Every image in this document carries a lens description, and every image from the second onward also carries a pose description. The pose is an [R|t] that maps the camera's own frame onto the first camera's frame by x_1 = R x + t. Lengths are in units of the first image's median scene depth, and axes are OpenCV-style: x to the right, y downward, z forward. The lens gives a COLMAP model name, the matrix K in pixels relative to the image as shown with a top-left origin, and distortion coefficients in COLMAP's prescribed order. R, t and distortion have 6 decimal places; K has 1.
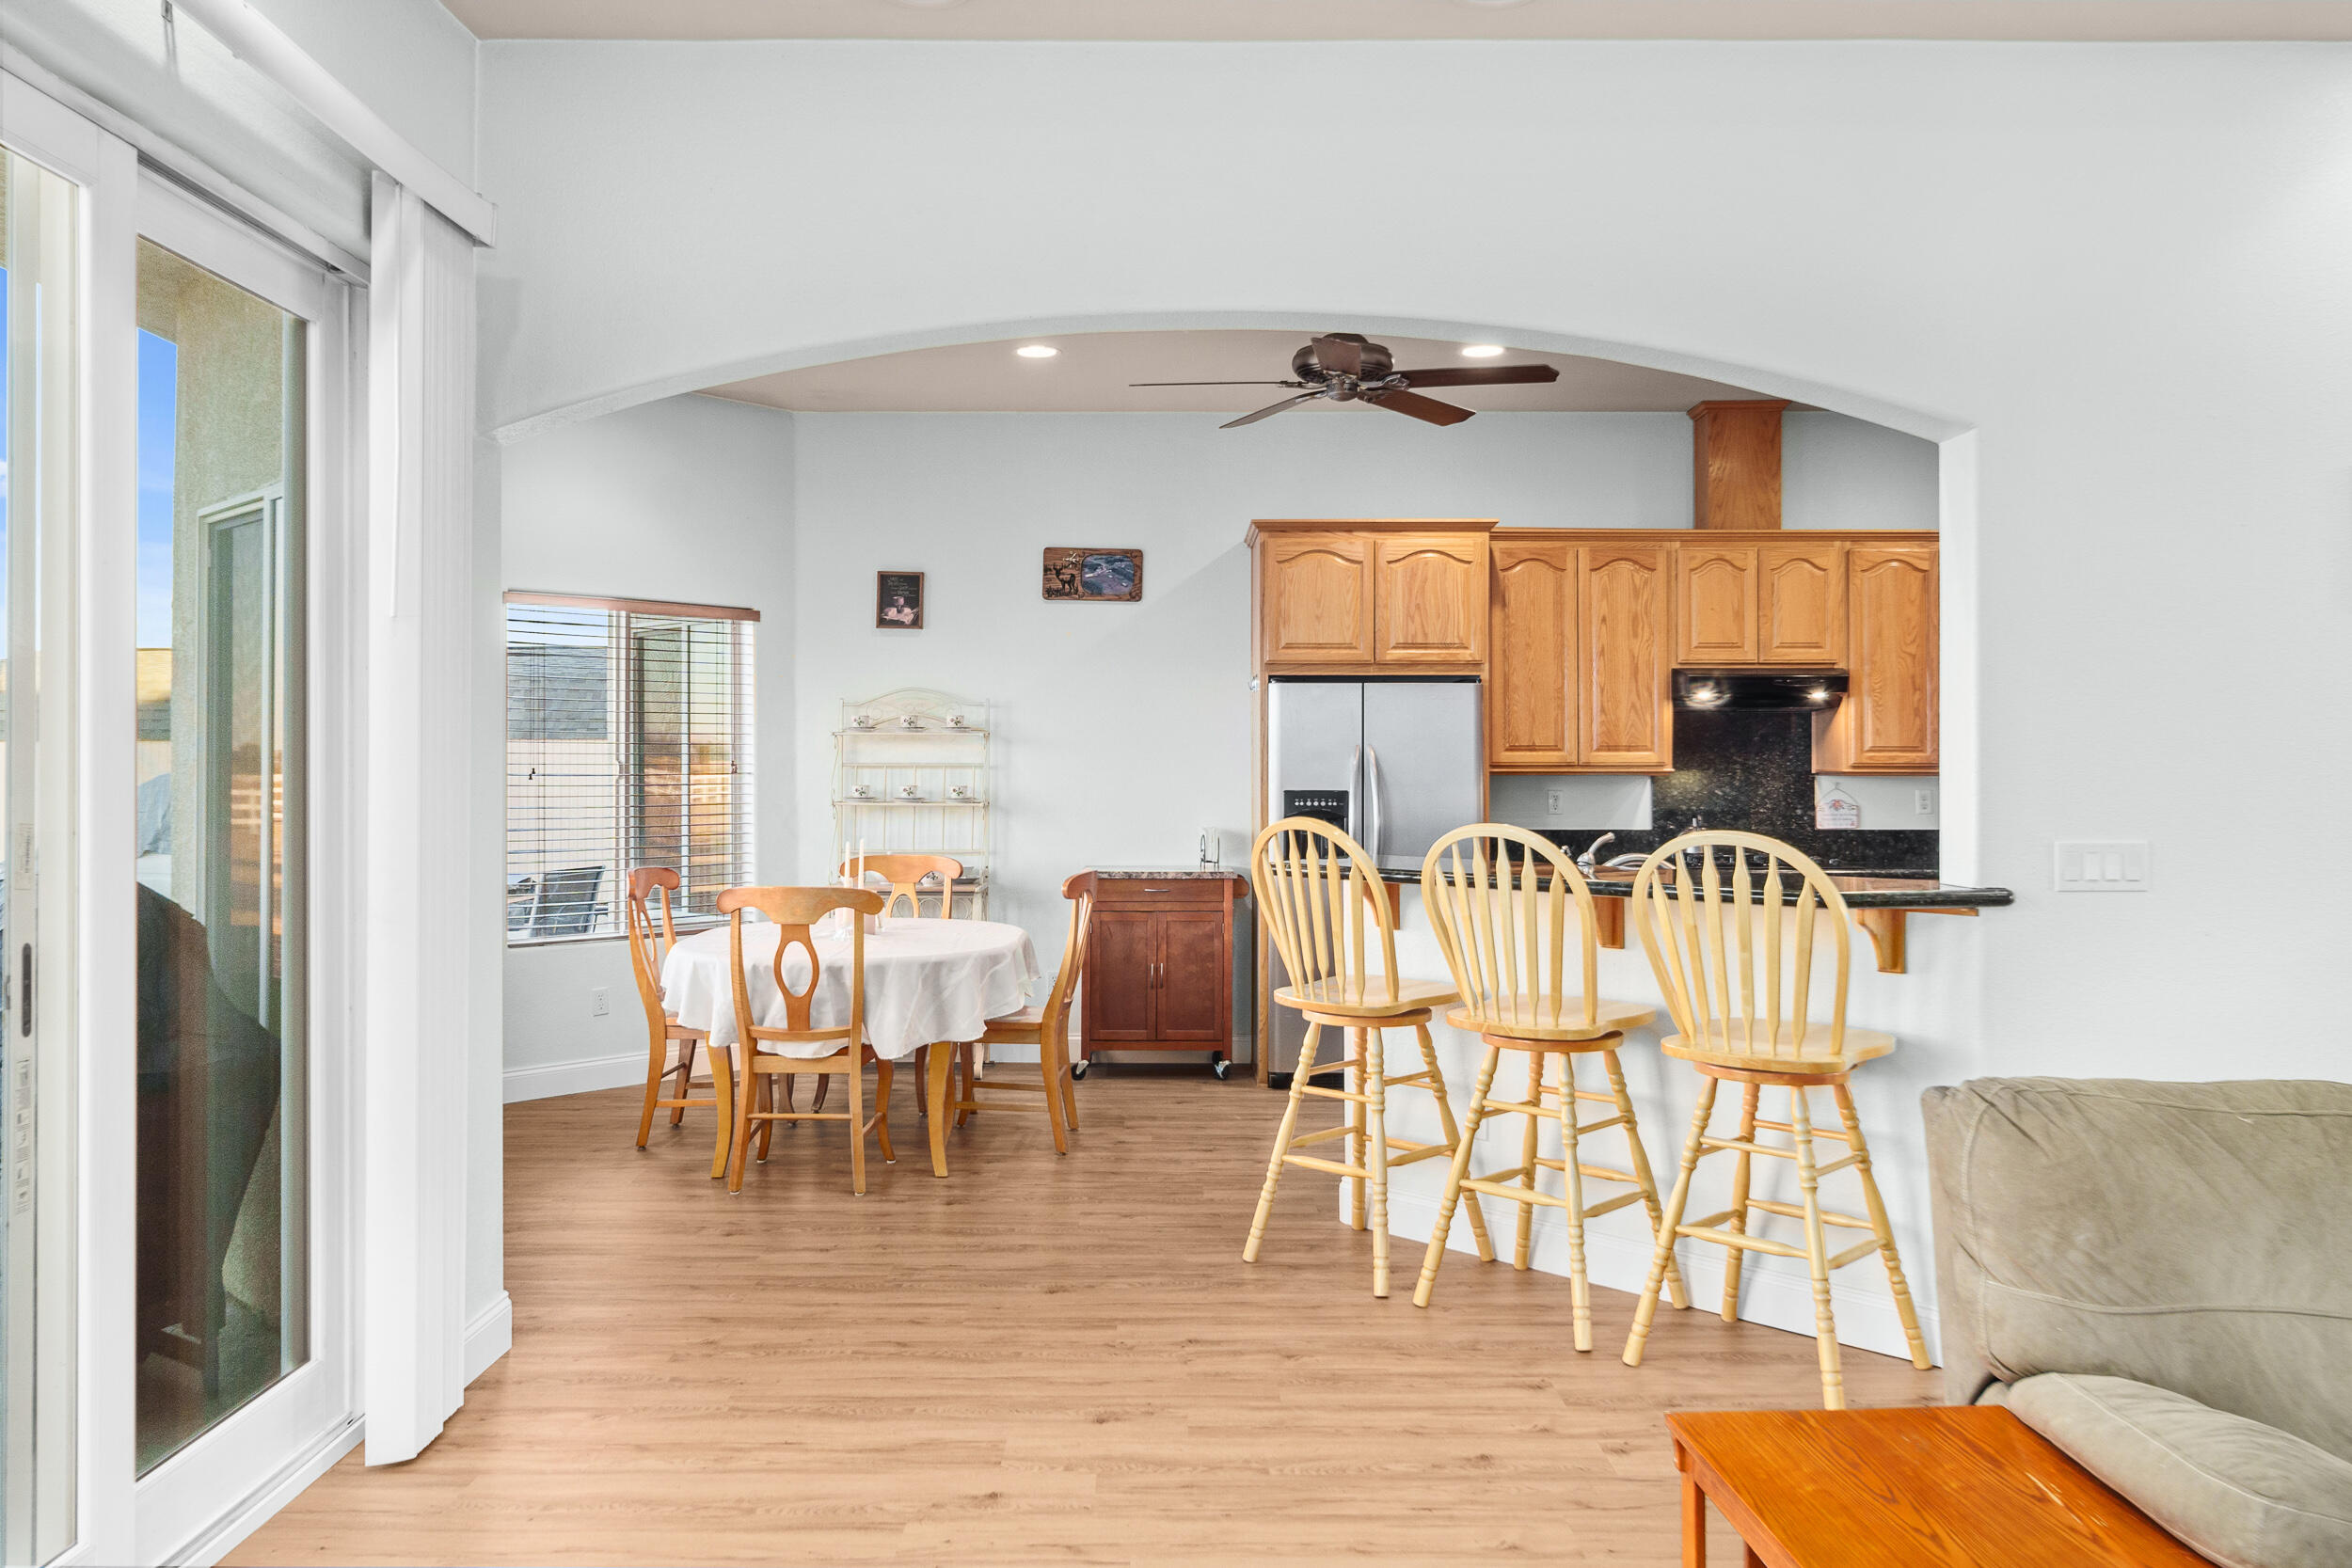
lens RADIAL K [[1719.6, 0, 1177.1], [0, 1719.6, 753.7], [0, 0, 1]] dist [0.002073, -0.001677]
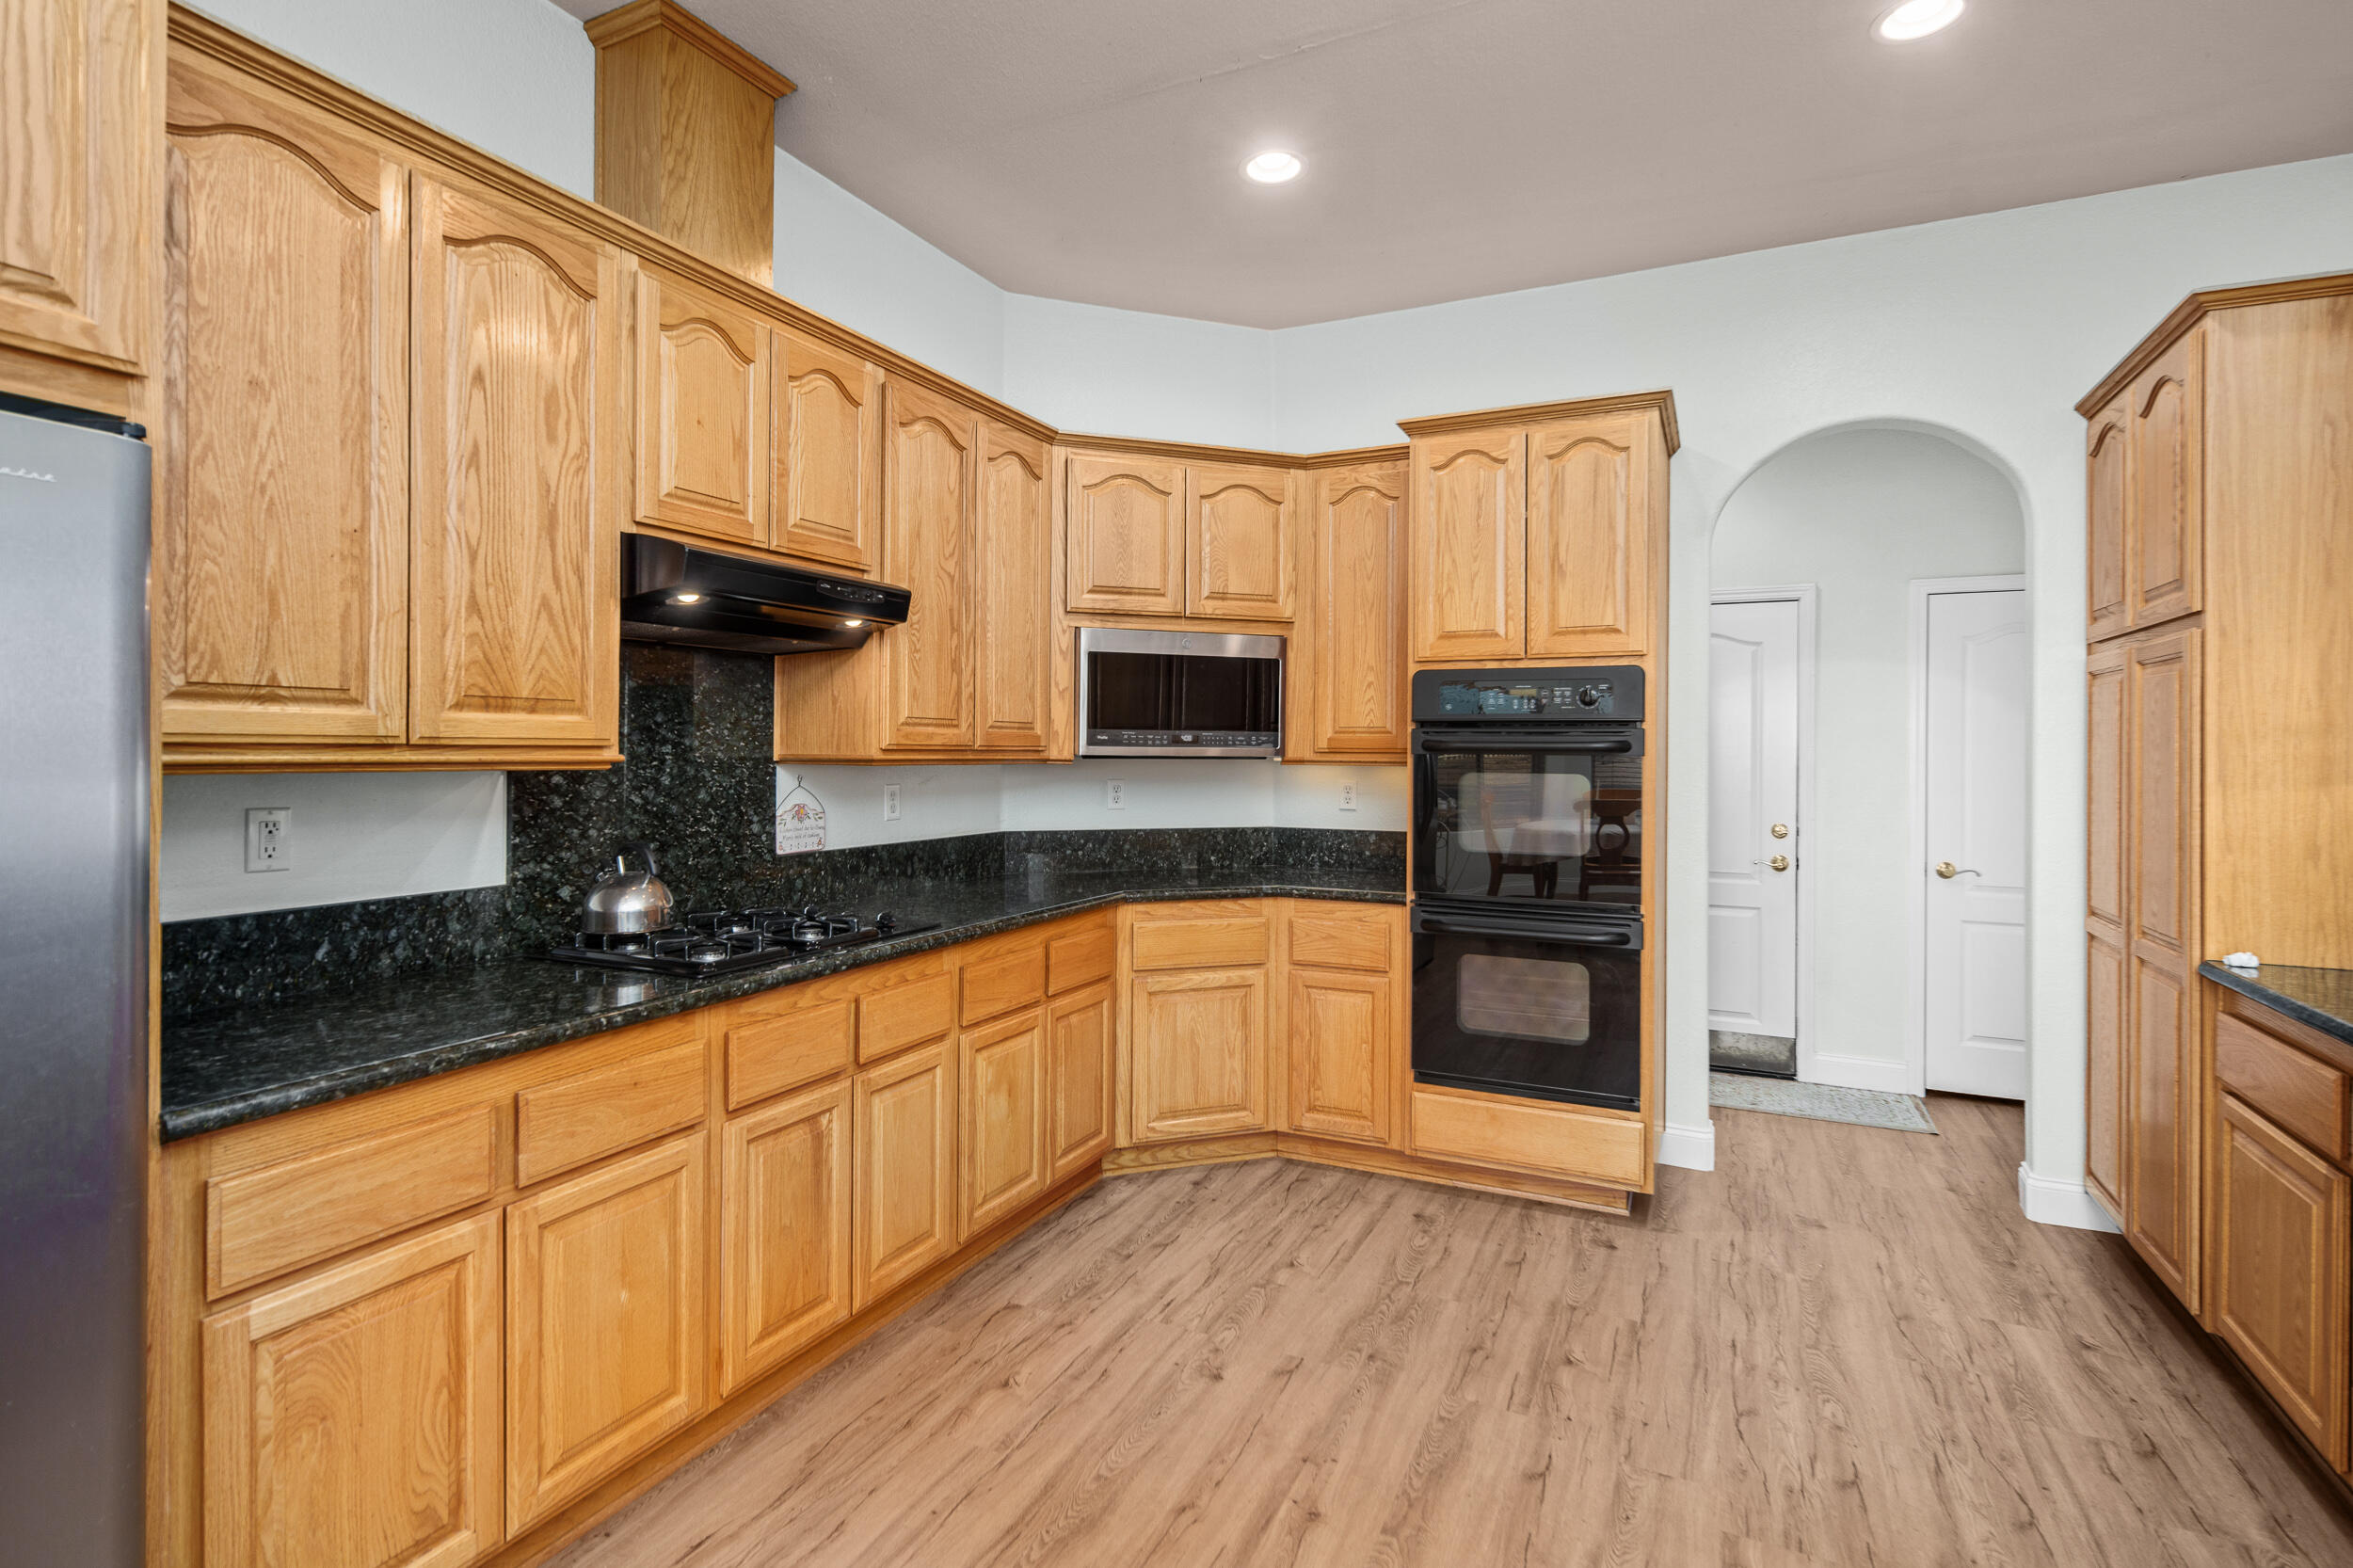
lens RADIAL K [[1144.0, 0, 1163.6], [0, 1144.0, 757.0], [0, 0, 1]] dist [0.002812, -0.000050]
pose [[0.451877, -0.002570, 0.892077, 0.083556], [-0.010756, 0.999907, 0.008329, 0.005525], [-0.892016, -0.013359, 0.451807, 0.737225]]
